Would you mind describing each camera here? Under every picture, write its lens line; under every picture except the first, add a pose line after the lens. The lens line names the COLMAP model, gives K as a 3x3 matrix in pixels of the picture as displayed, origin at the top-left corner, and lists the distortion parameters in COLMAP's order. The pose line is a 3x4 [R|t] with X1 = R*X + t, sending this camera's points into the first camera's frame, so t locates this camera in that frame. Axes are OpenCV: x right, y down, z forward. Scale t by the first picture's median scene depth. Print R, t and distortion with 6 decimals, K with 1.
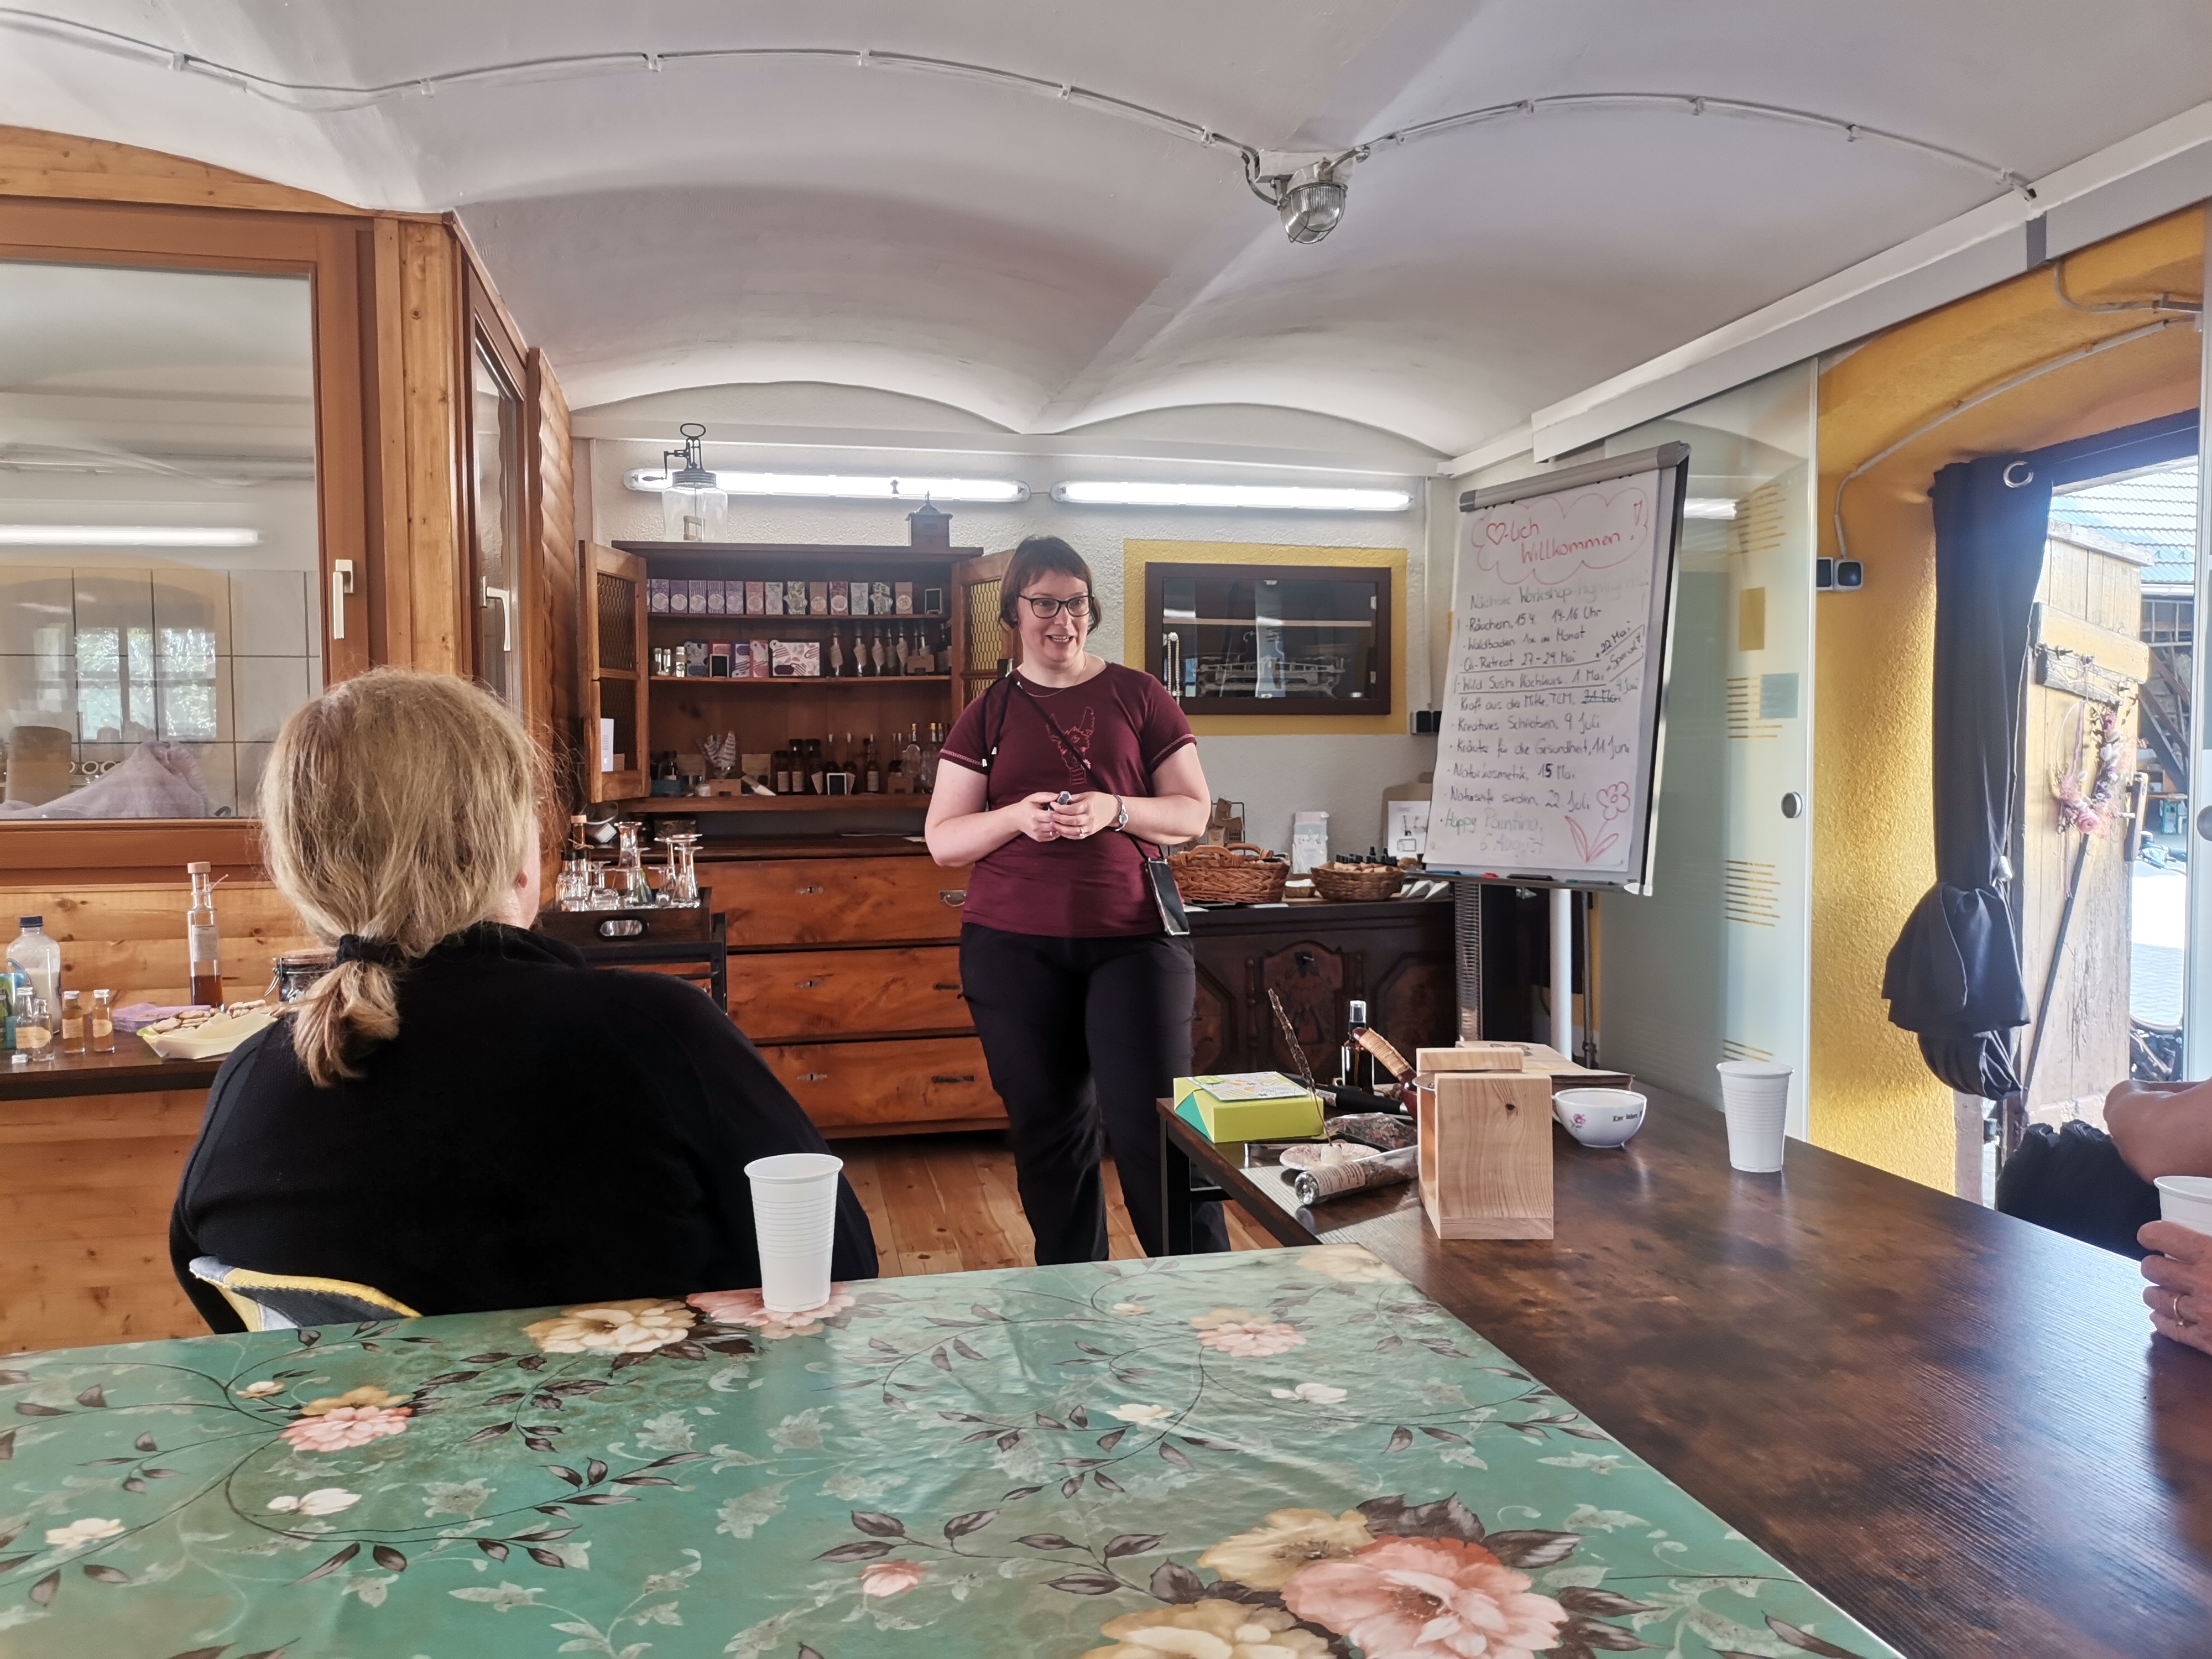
lens RADIAL K [[1675.4, 0, 1111.1], [0, 1675.4, 818.9], [0, 0, 1]] dist [0.028563, -0.017262]
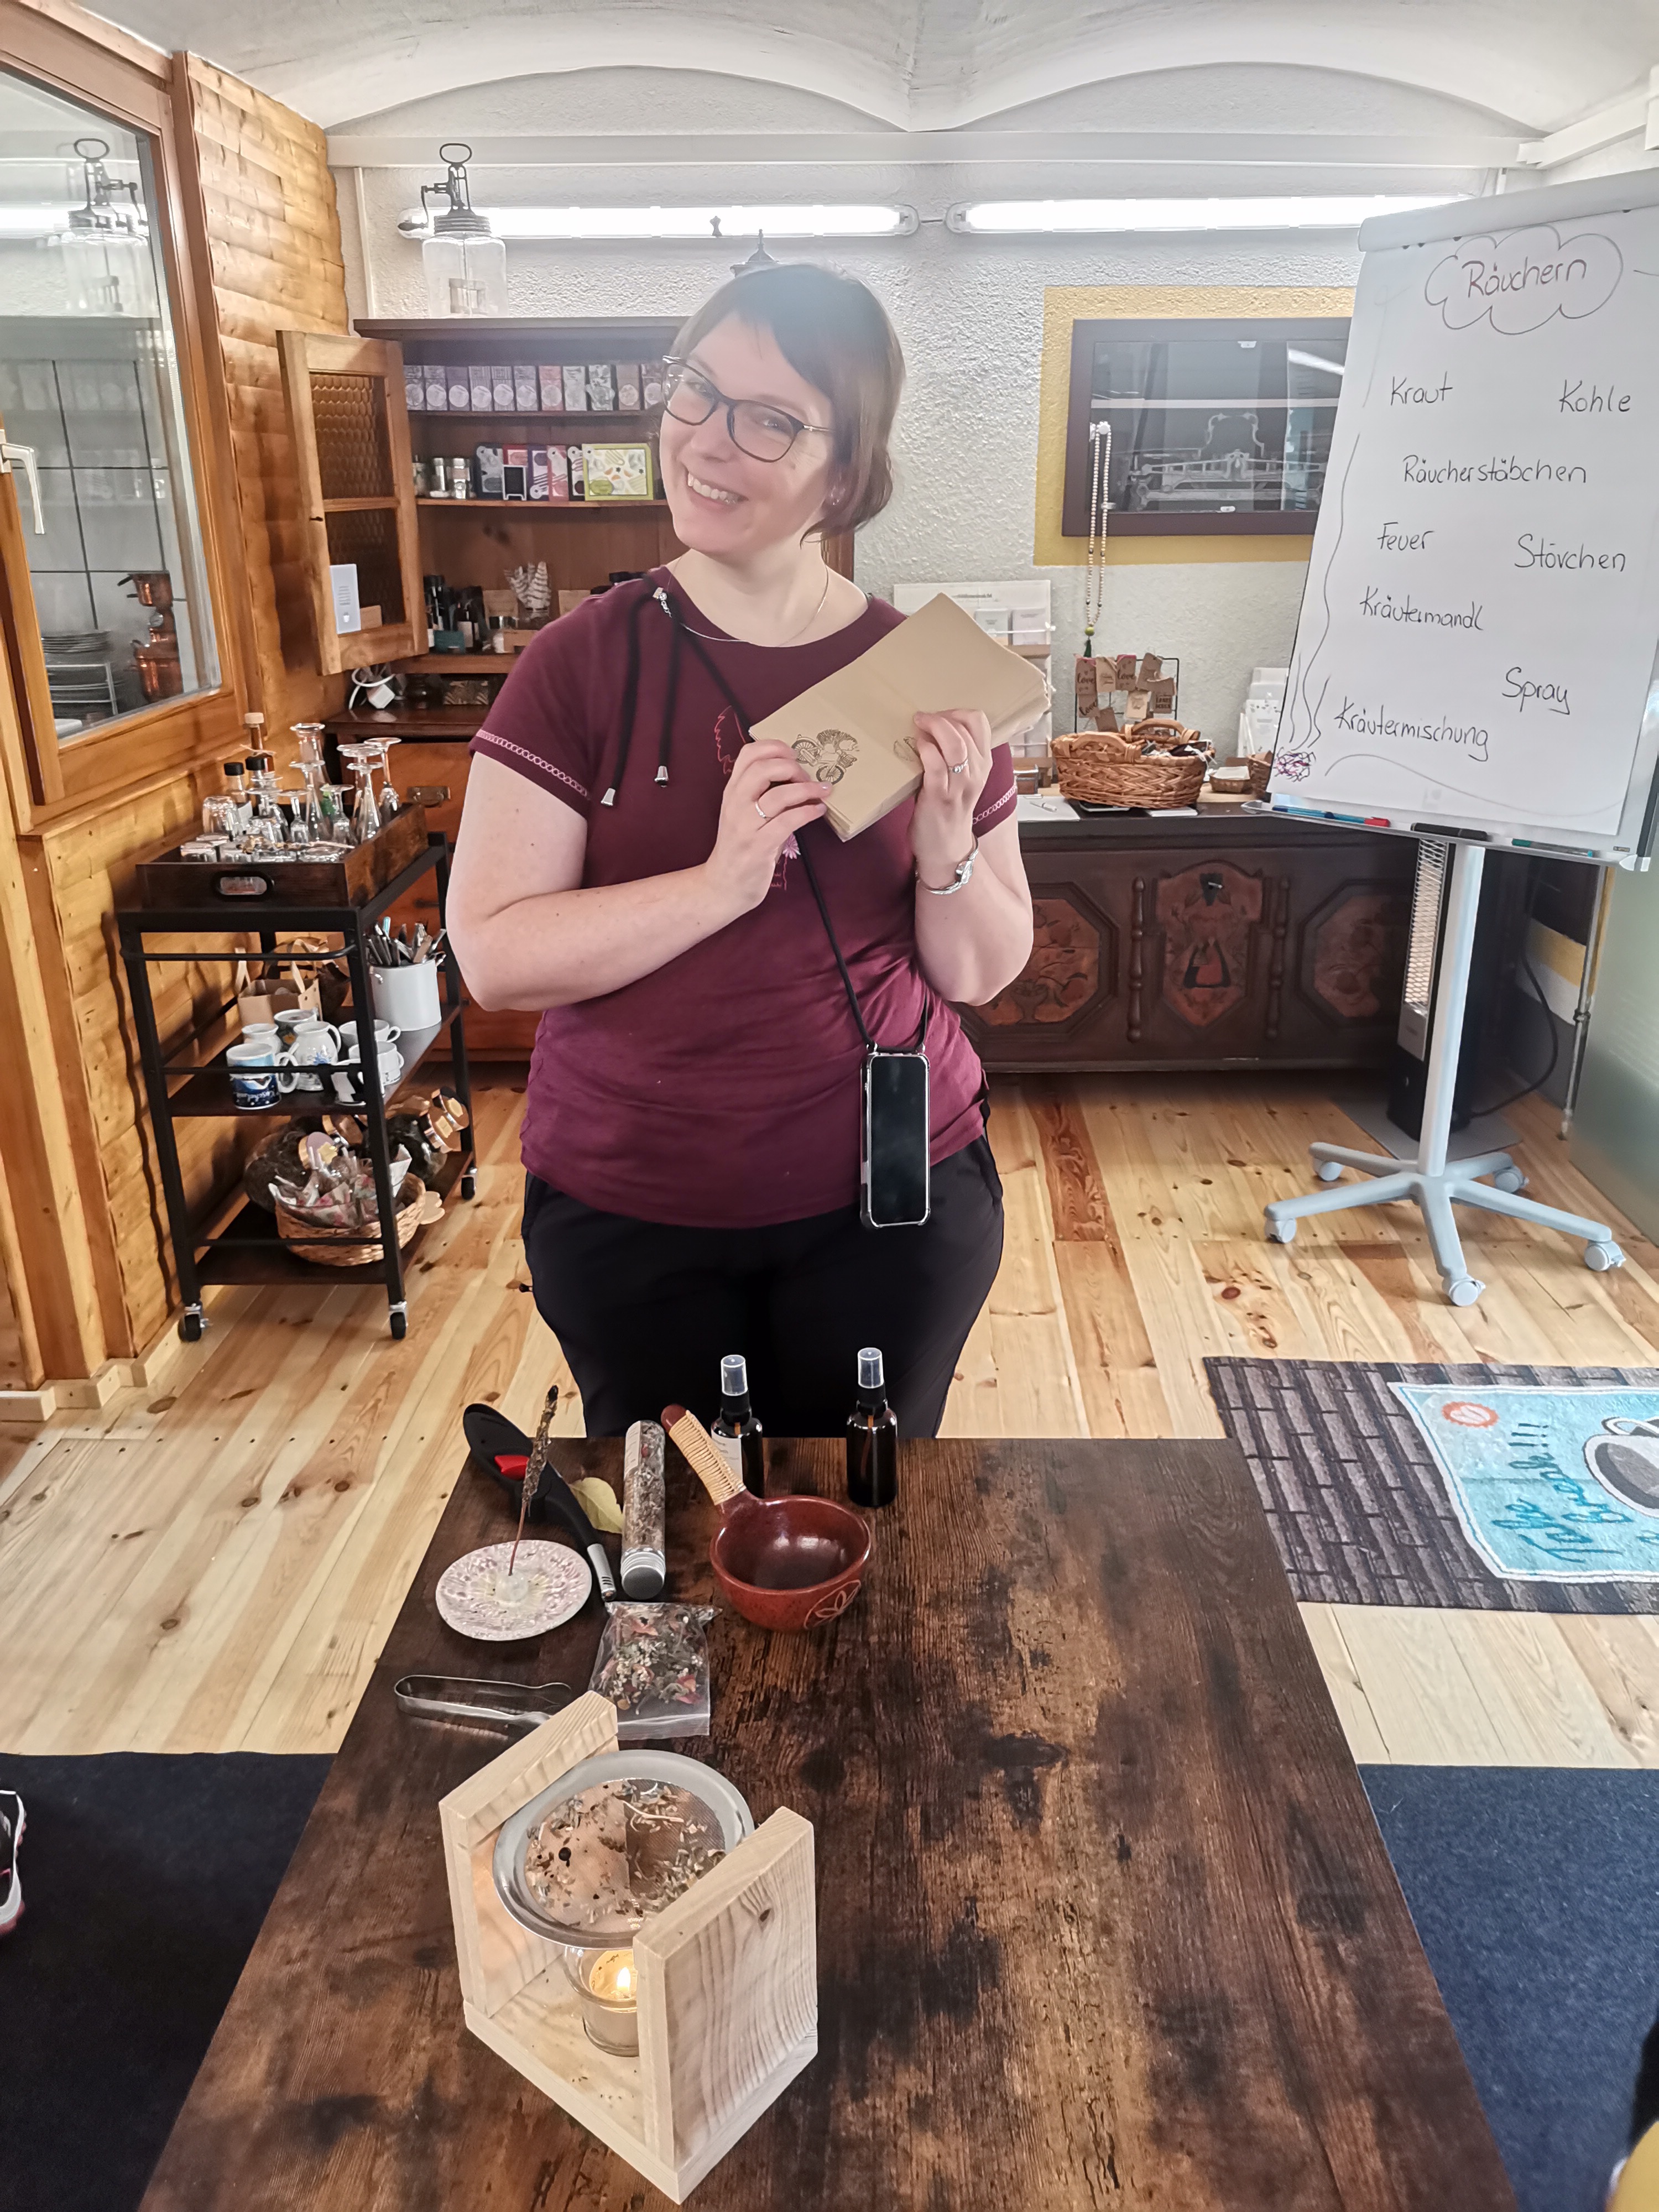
lens RADIAL K [[1675.4, 0, 827.9], [0, 1675.4, 1111.3], [0, 0, 1]] dist [0.028563, -0.017262]
pose [[0.972112, 0.083539, -0.219131, 0.119599], [-0.008231, 0.945980, 0.324119, -0.068284], [0.234371, -0.313277, 0.920287, 0.192448]]
